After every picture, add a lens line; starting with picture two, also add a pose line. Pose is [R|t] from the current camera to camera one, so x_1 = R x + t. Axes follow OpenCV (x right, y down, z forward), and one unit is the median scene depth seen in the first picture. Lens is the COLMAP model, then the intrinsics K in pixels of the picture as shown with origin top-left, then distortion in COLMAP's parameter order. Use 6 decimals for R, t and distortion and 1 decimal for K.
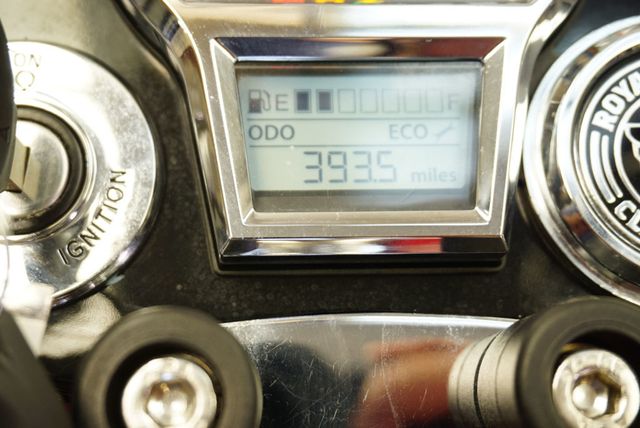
lens RADIAL K [[853.2, 0, 320.0], [0, 853.2, 214.0], [0, 0, 1]] dist [-0.003532, -0.013277]
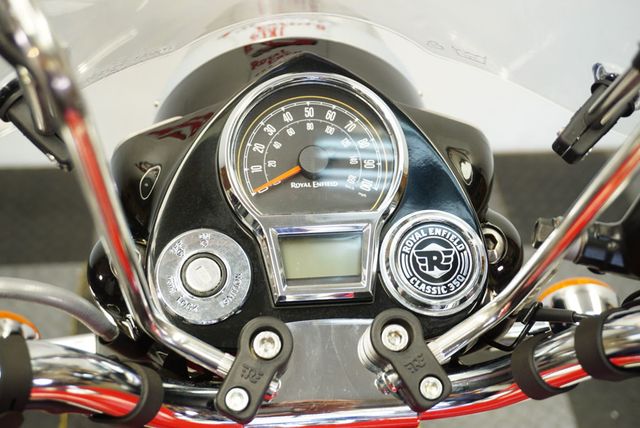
lens RADIAL K [[853.2, 0, 320.0], [0, 853.2, 214.0], [0, 0, 1]] dist [-0.003532, -0.013277]
pose [[0.999108, -0.041930, 0.004950, 0.032776], [0.042150, 0.997362, -0.059096, -0.070910], [-0.002459, 0.059252, 0.998240, -1.889320]]
